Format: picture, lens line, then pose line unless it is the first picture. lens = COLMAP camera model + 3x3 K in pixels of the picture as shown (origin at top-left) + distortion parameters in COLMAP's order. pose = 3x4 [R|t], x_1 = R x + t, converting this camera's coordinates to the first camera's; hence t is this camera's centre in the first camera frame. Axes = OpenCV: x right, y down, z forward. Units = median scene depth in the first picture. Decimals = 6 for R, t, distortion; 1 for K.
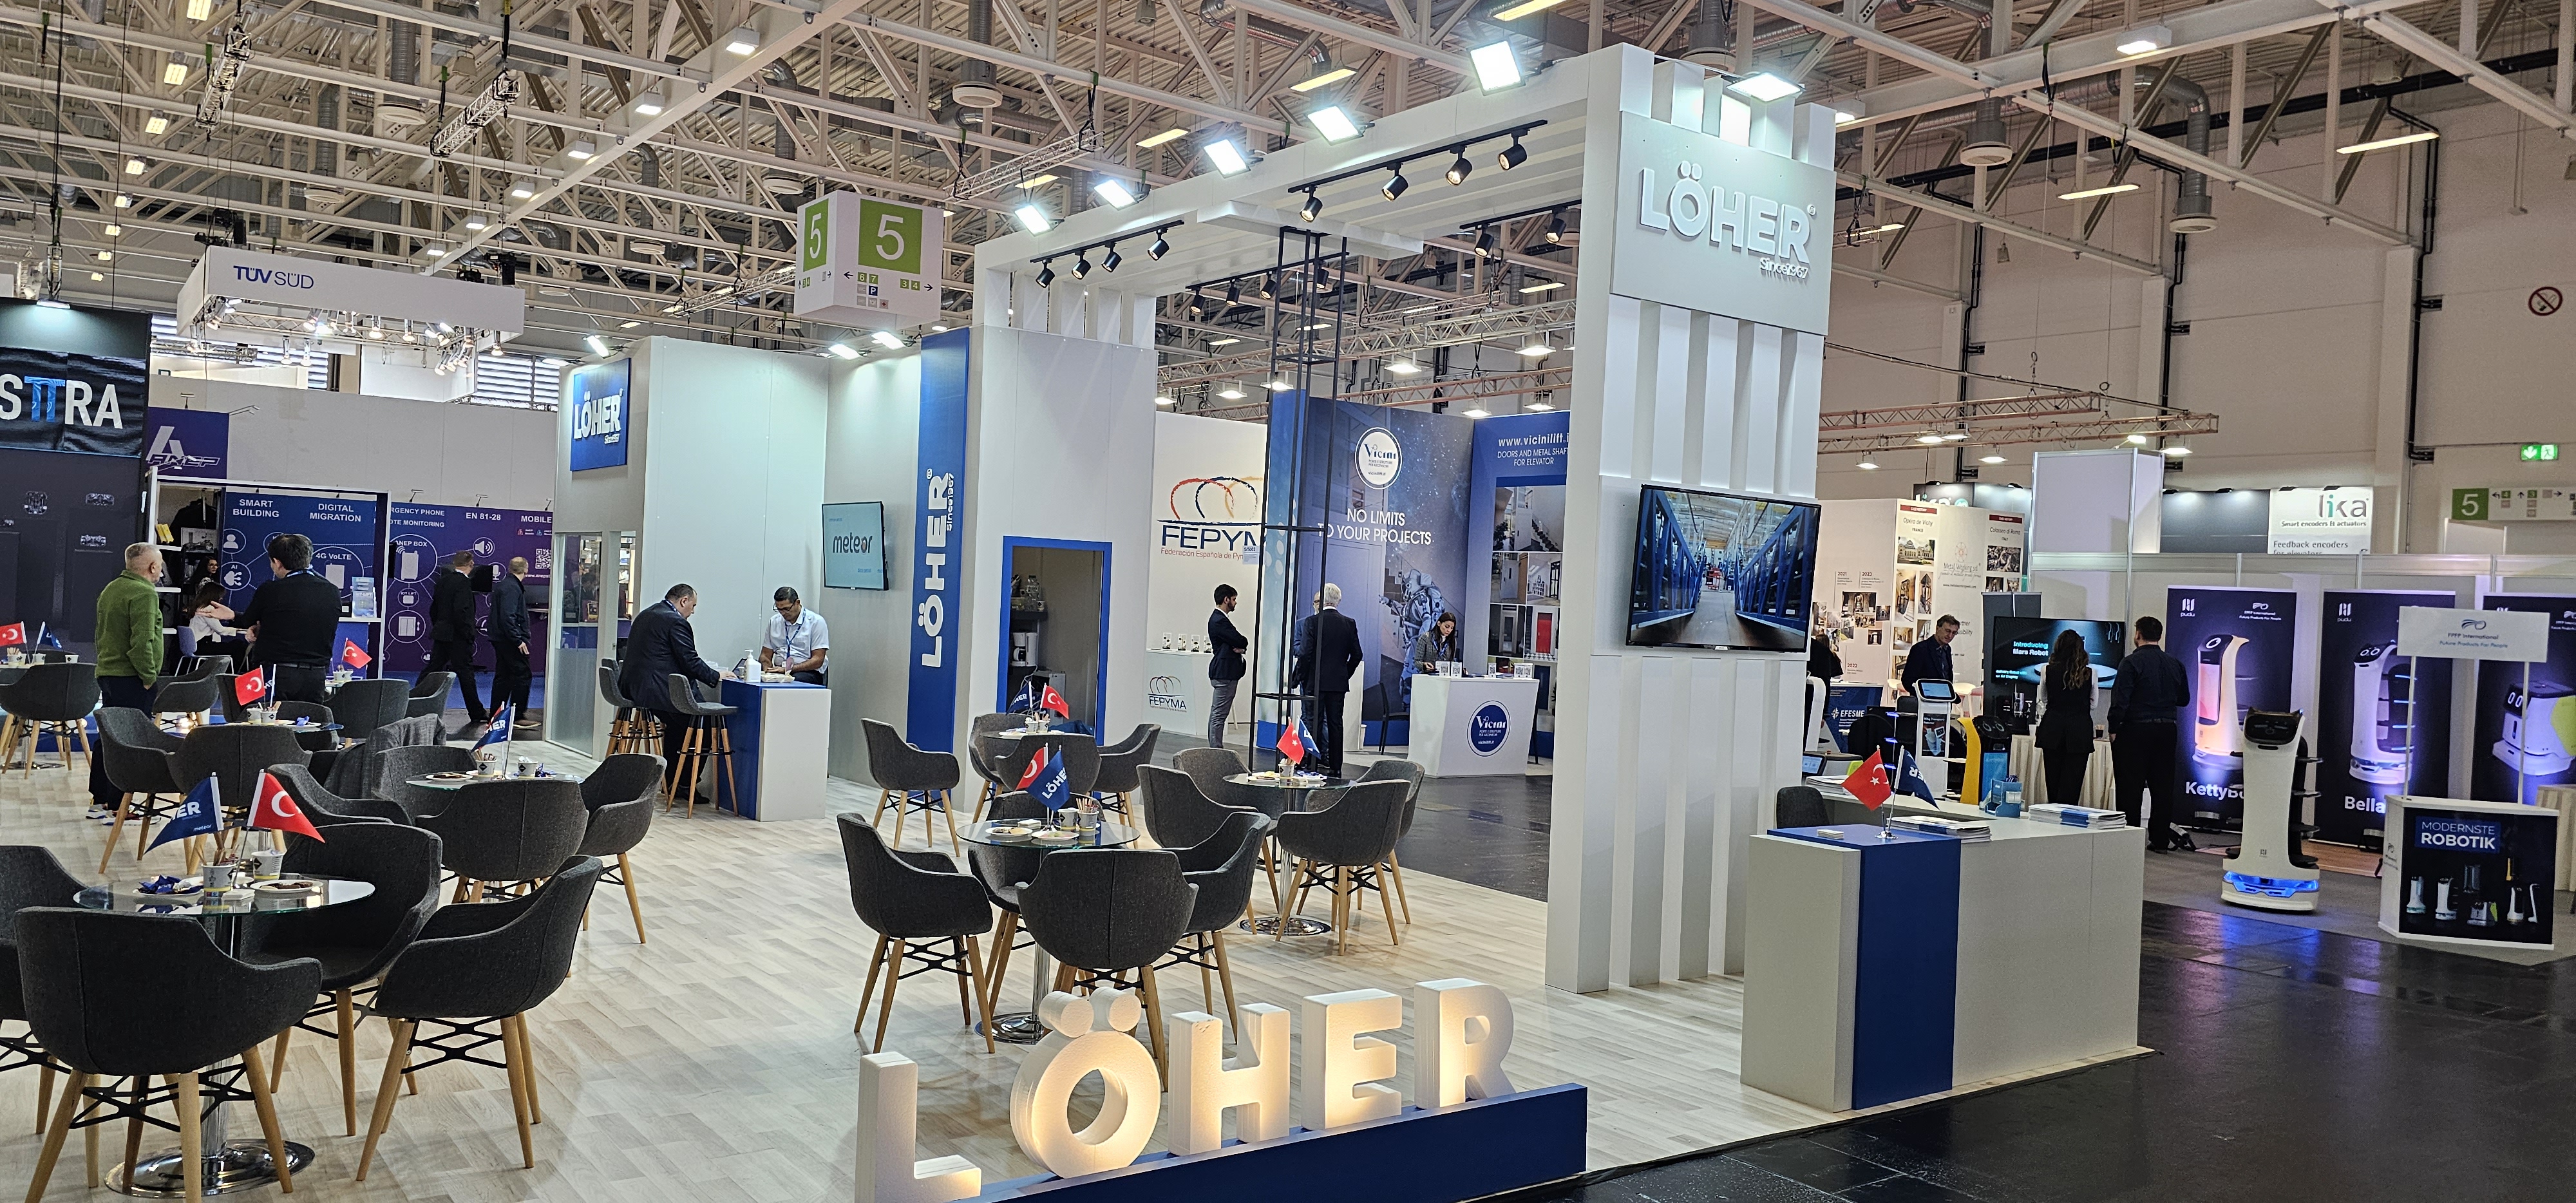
lens RADIAL K [[1727.5, 0, 1291.7], [0, 1727.5, 614.0], [0, 0, 1]] dist [0.037066, -0.017179]
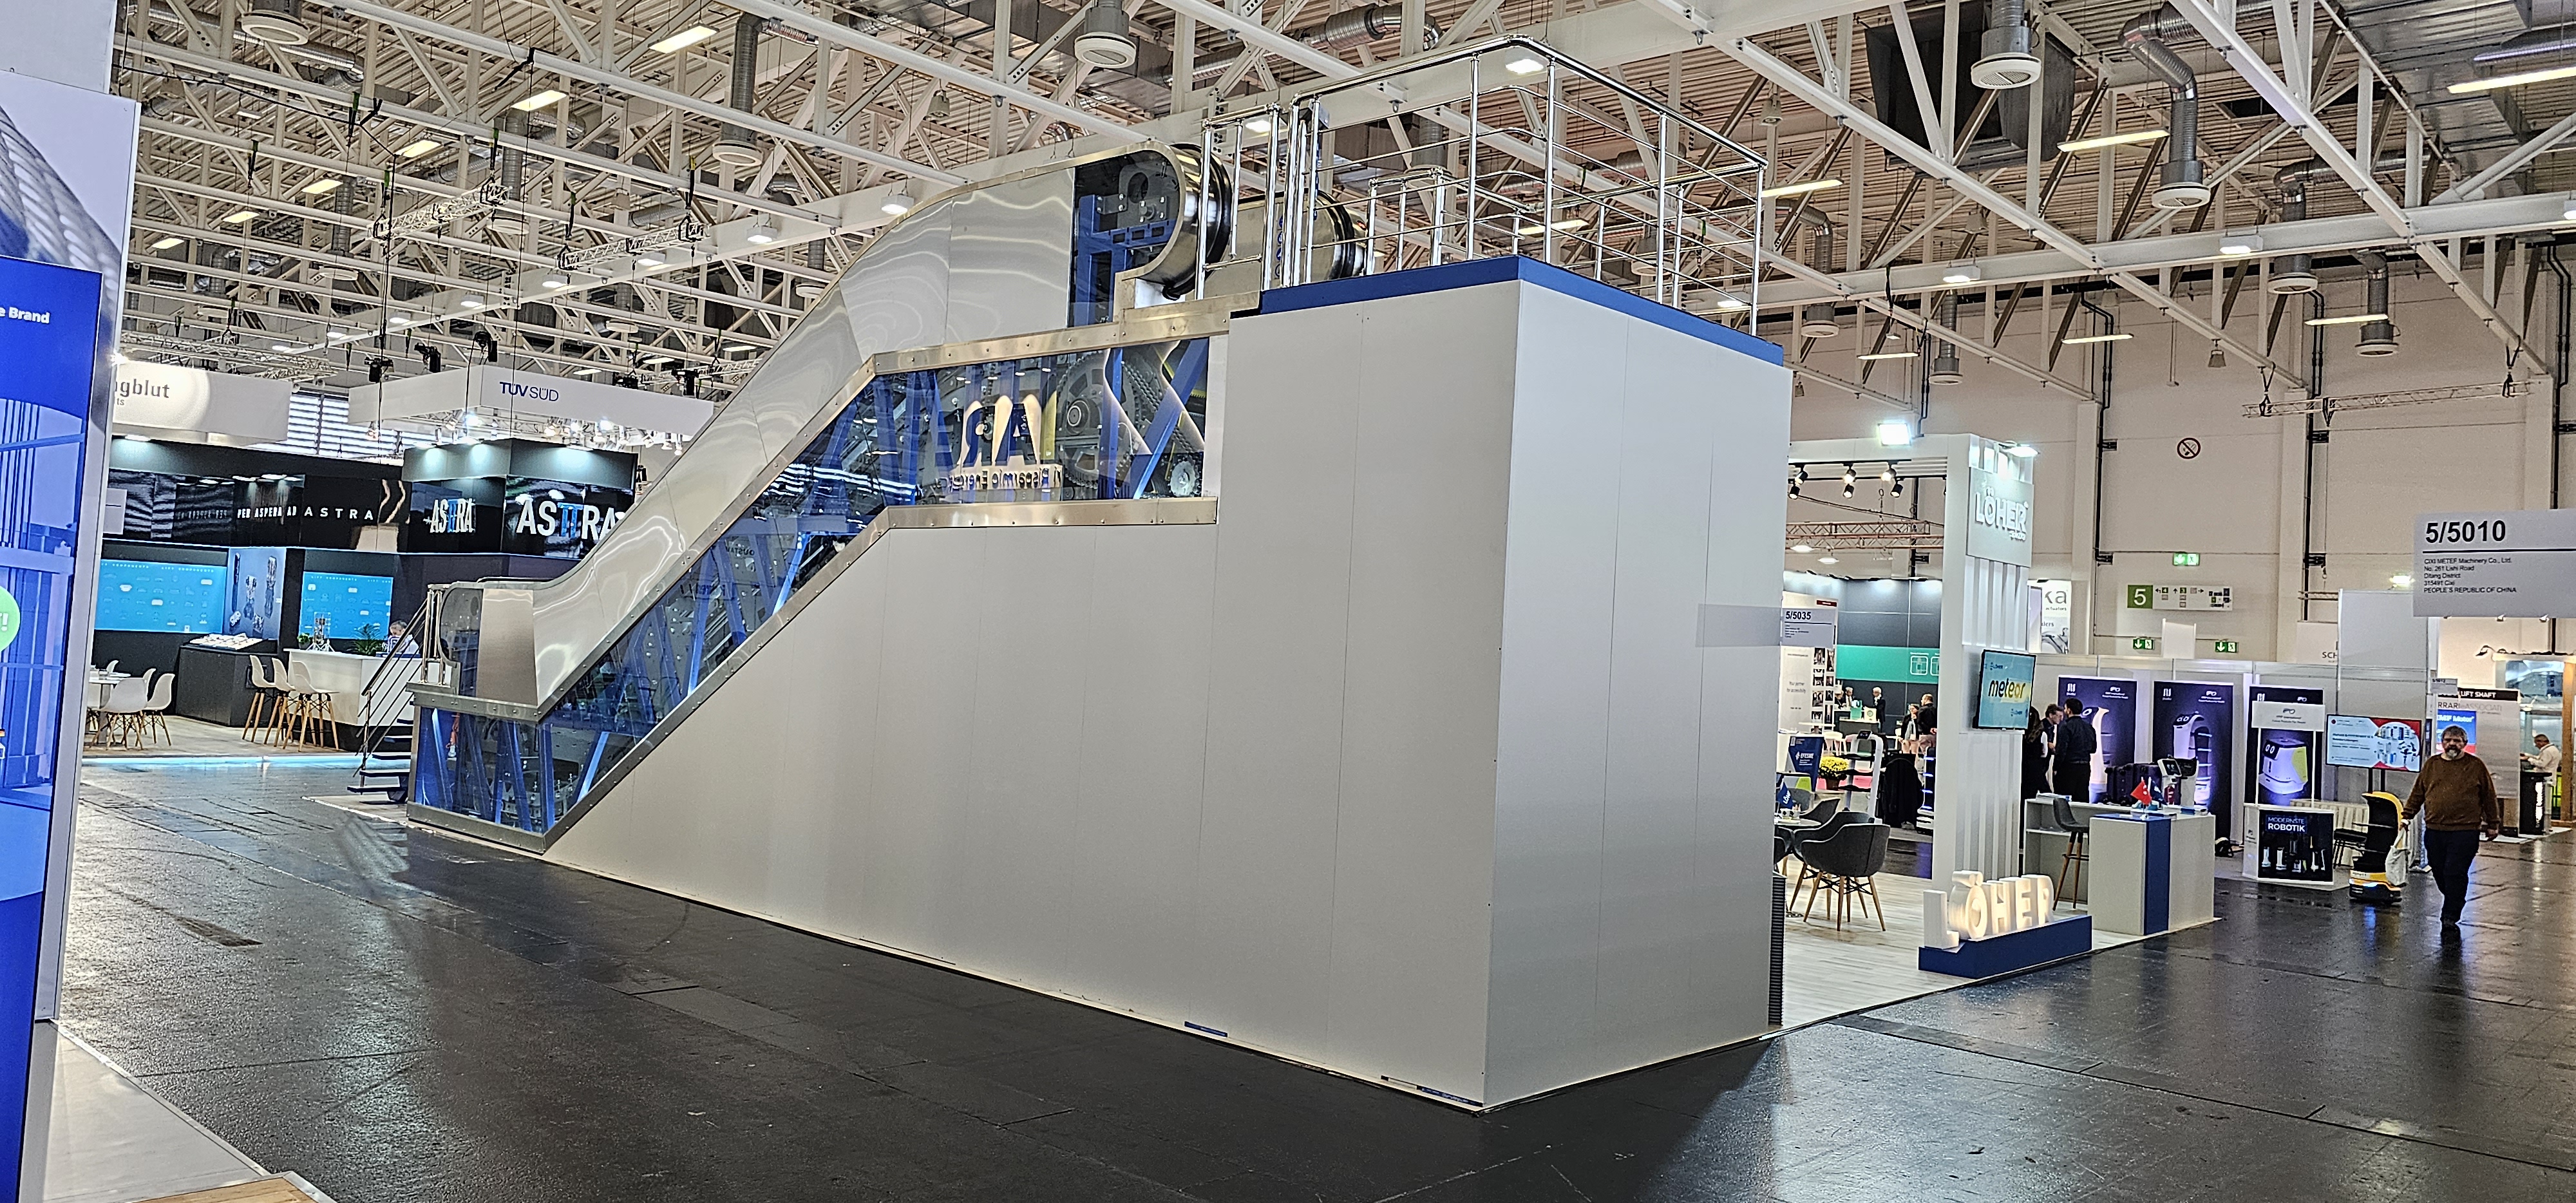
lens RADIAL K [[1727.5, 0, 1287.0], [0, 1727.5, 589.6], [0, 0, 1]] dist [0.037066, -0.017179]
pose [[0.982407, 0.014806, 0.186164, -0.429534], [-0.008230, 0.999316, -0.036046, -0.028098], [-0.186571, 0.033879, 0.981857, -0.374549]]
